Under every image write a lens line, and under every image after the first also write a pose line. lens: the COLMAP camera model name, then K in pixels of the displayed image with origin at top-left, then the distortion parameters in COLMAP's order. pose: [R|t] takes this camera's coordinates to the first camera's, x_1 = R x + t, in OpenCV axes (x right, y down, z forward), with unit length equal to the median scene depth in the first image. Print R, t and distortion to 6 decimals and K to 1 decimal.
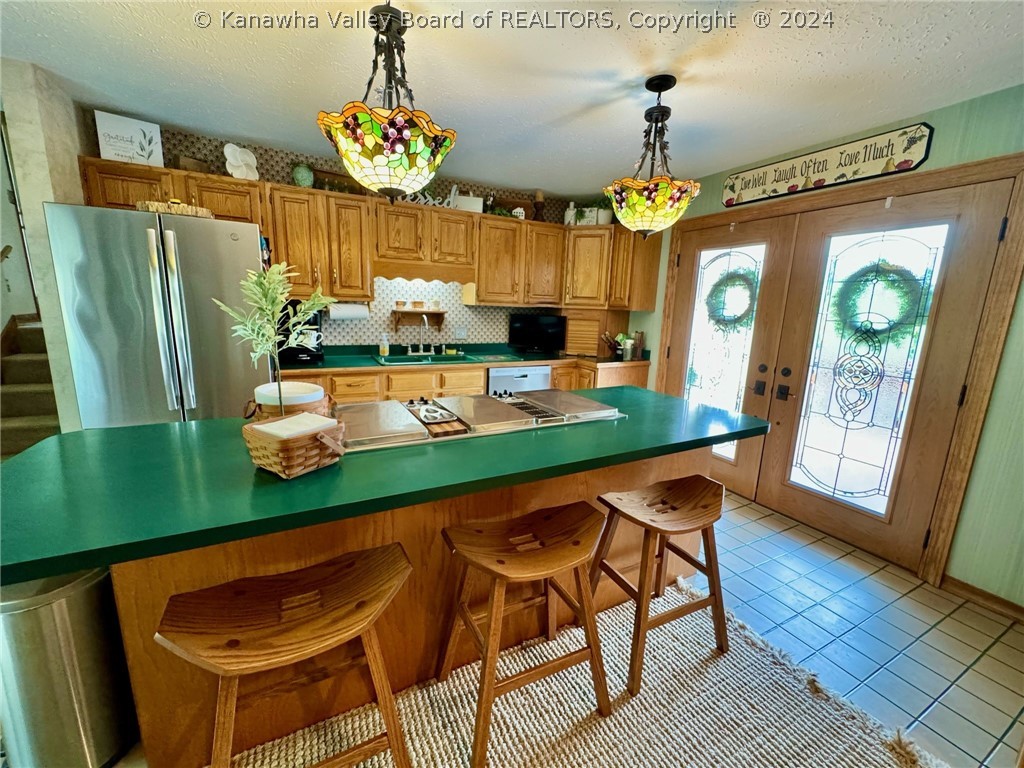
lens RADIAL K [[405.7, 0, 508.7], [0, 405.7, 383.1], [0, 0, 1]] dist [-0.001499, -0.000028]
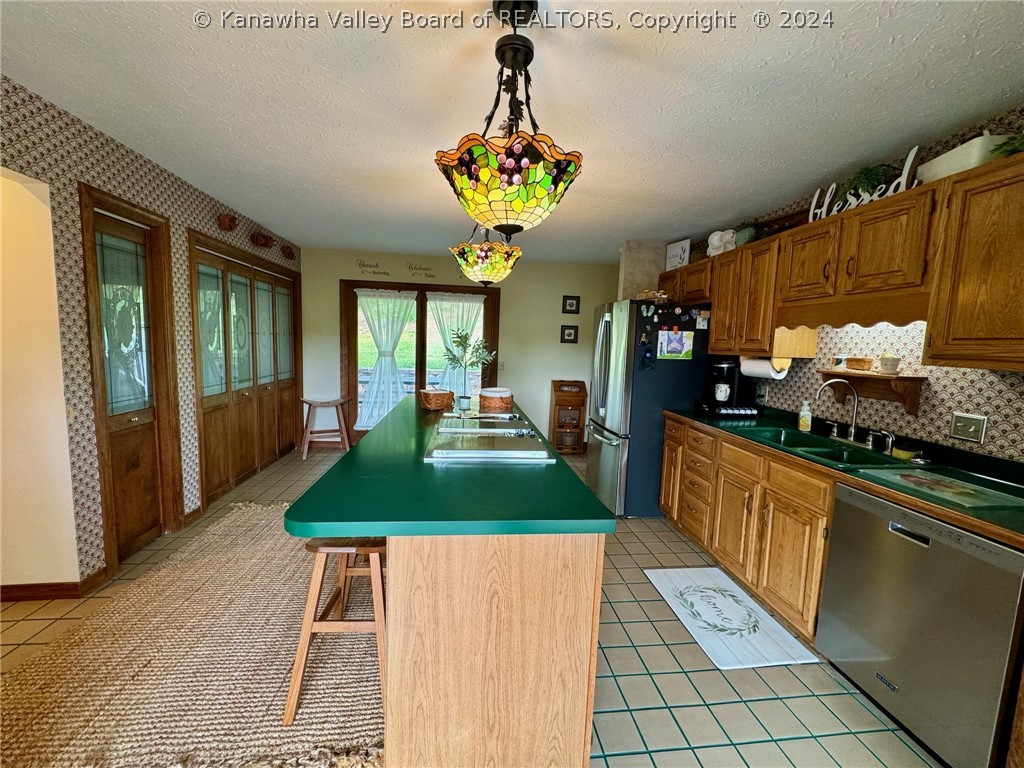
lens RADIAL K [[405.7, 0, 514.6], [0, 405.7, 385.7], [0, 0, 1]] dist [-0.001499, -0.000028]
pose [[-0.341517, 0.058841, -0.938032, 0.593729], [-0.220841, 0.965072, 0.140941, -0.143556], [0.913562, 0.255290, -0.316594, 0.787160]]
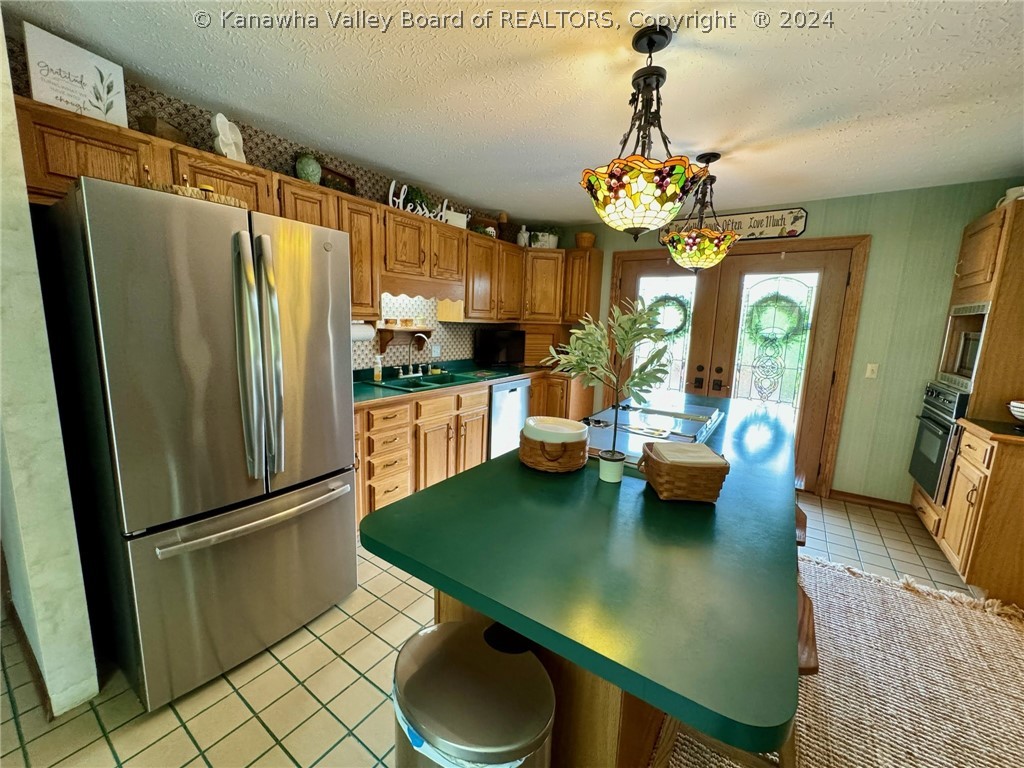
lens RADIAL K [[405.7, 0, 506.7], [0, 405.7, 384.1], [0, 0, 1]] dist [-0.001499, -0.000028]
pose [[0.883338, -0.081617, 0.461577, -0.501409], [0.088326, 0.996066, 0.007094, -0.045047], [-0.460340, 0.034503, 0.887072, 0.095299]]
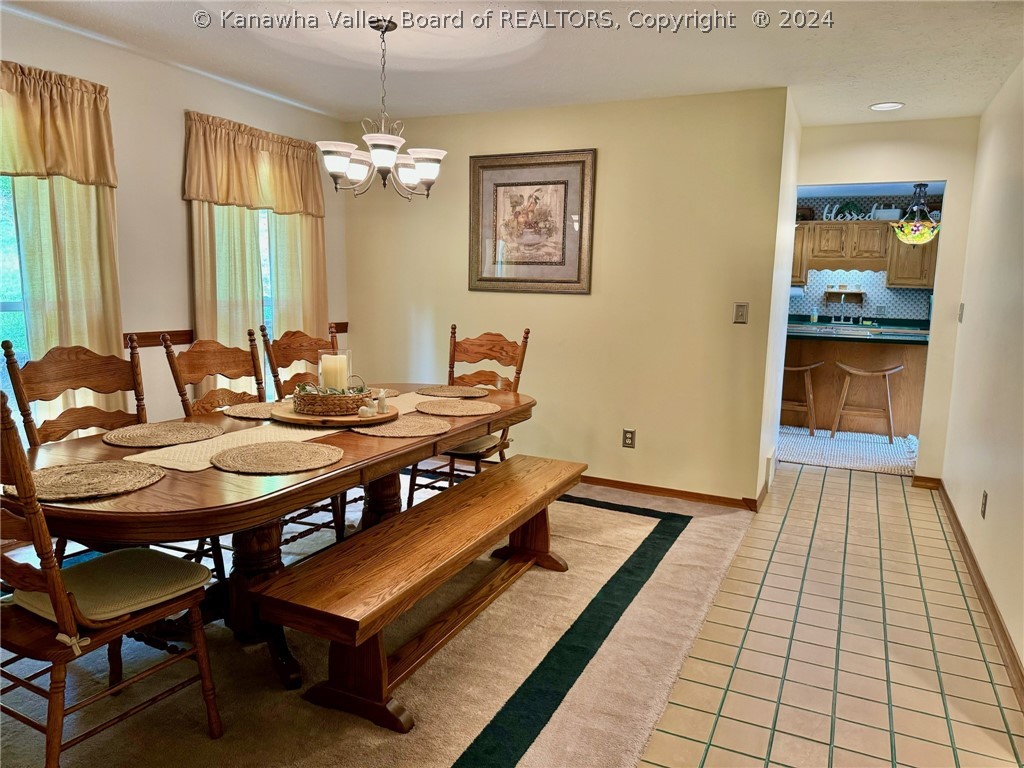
lens RADIAL K [[730.0, 0, 513.0], [0, 730.0, 386.6], [0, 0, 1]] dist [-0.004147, -0.001412]
pose [[0.610807, 0.097138, -0.785799, 1.187251], [-0.148824, 0.988842, 0.006555, 0.323526], [0.777667, 0.112942, 0.618448, -1.525426]]
